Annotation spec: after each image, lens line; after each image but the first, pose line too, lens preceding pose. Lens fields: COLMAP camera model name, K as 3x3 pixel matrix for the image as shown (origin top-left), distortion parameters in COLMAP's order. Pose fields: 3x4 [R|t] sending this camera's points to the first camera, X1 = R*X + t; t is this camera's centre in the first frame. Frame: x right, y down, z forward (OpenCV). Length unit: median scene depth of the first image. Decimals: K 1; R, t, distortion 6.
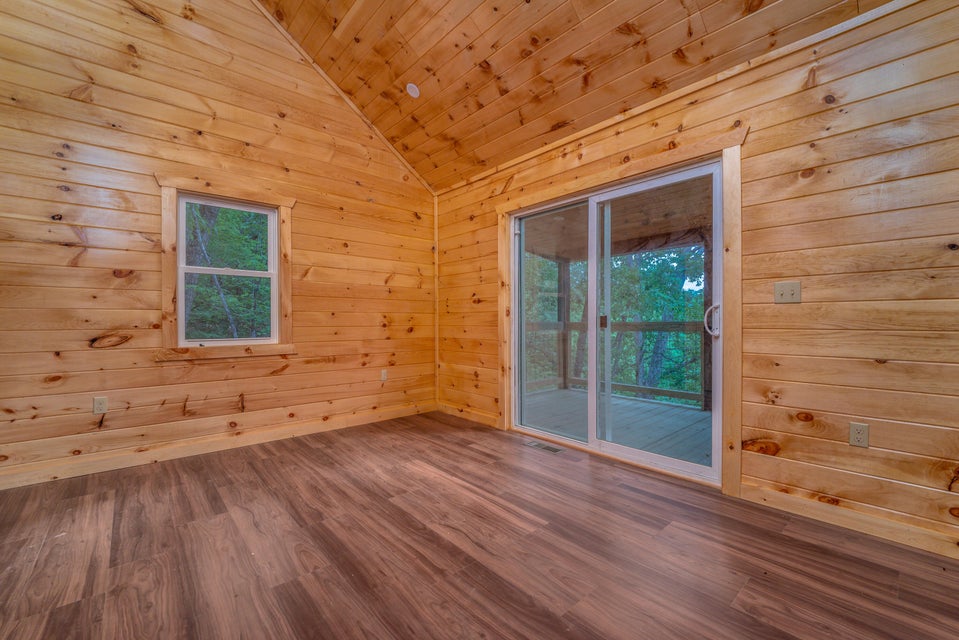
lens RADIAL K [[398.6, 0, 484.9], [0, 398.6, 317.5], [0, 0, 1]] dist [-0.007149, -0.004717]
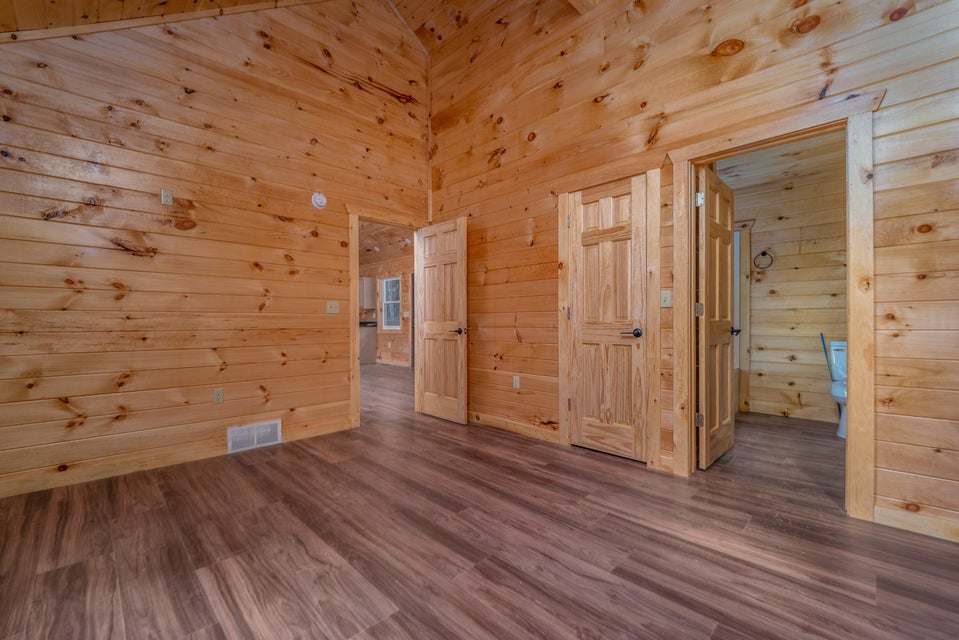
lens RADIAL K [[398.6, 0, 486.9], [0, 398.6, 321.3], [0, 0, 1]] dist [-0.007149, -0.004717]
pose [[-0.997751, 0.009160, -0.066399, -0.376728], [0.009261, 0.999956, -0.001224, 0.006436], [0.066385, -0.001836, -0.997792, 1.793063]]
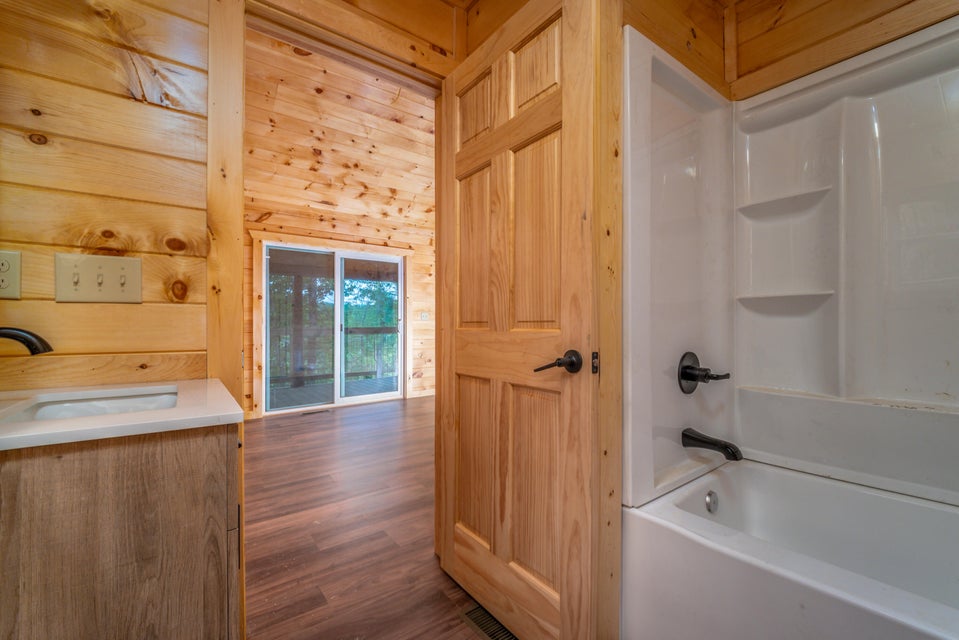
lens RADIAL K [[398.6, 0, 483.0], [0, 398.6, 324.1], [0, 0, 1]] dist [-0.007149, -0.004717]
pose [[0.069644, 0.000653, 0.997572, -1.981252], [-0.004894, 0.999988, -0.000313, -0.010865], [-0.997560, -0.004860, 0.069646, 0.409113]]
